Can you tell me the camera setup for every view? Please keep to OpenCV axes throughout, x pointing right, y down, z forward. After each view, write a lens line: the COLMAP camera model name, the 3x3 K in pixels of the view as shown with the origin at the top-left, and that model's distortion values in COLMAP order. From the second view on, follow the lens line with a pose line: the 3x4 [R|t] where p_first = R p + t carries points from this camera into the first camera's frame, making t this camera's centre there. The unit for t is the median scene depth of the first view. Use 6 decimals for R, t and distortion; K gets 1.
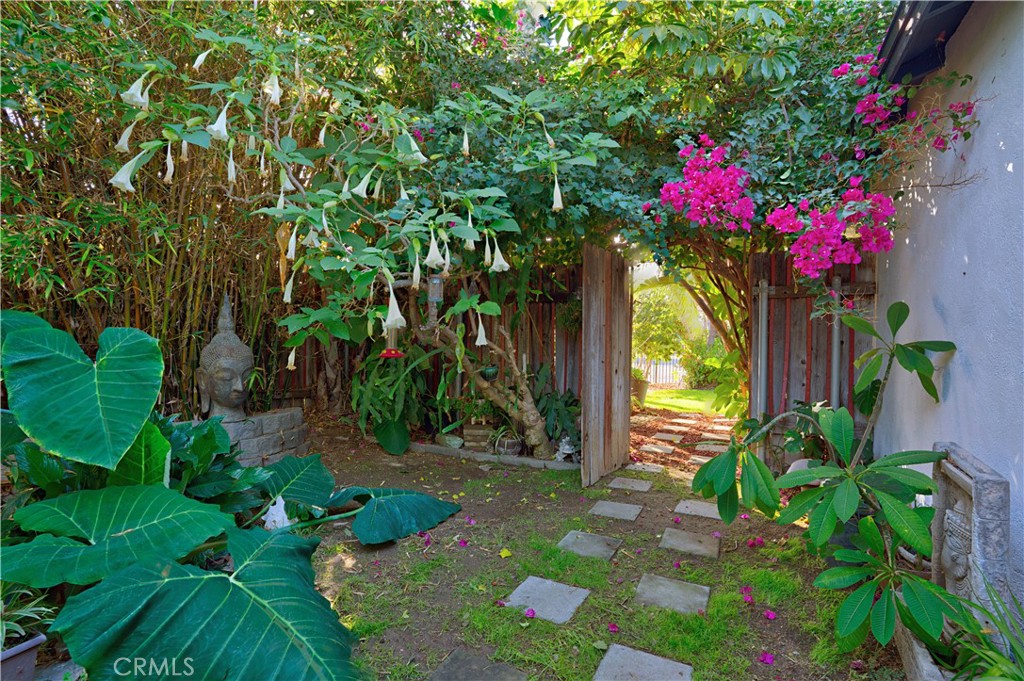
lens RADIAL K [[503.7, 0, 508.6], [0, 503.7, 341.4], [0, 0, 1]] dist [-0.078400, 0.035598]
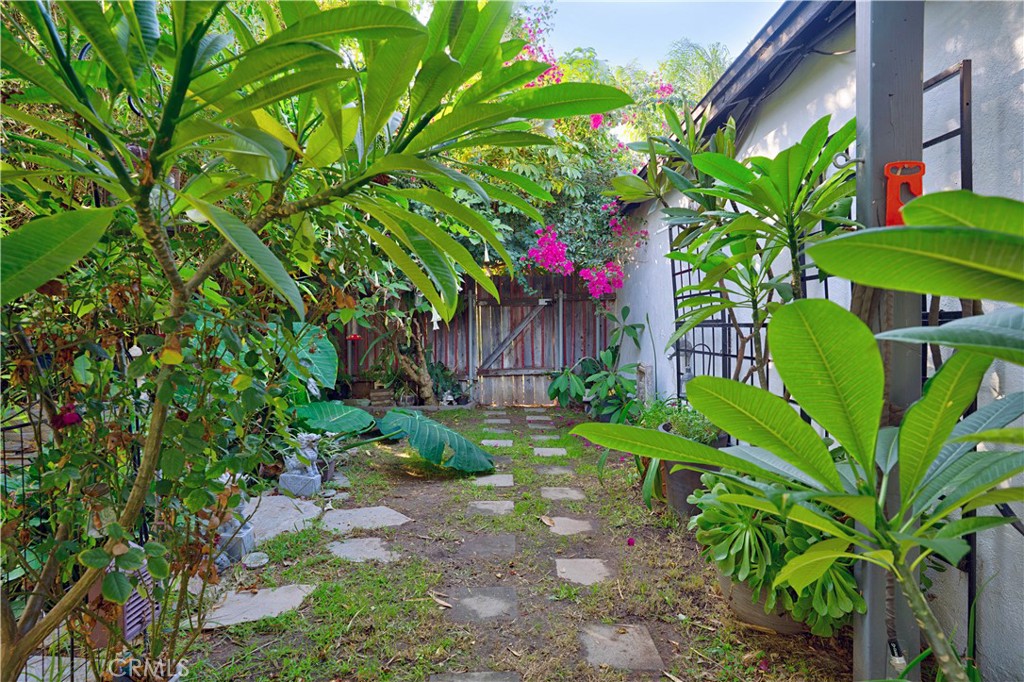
lens RADIAL K [[582.4, 0, 512.0], [0, 582.4, 341.0], [0, 0, 1]] dist [-0.001887, -0.000243]
pose [[0.887539, -0.026562, 0.459966, -0.607649], [0.018975, 0.999597, 0.021111, 0.007228], [-0.460341, -0.010009, 0.887686, -0.770759]]
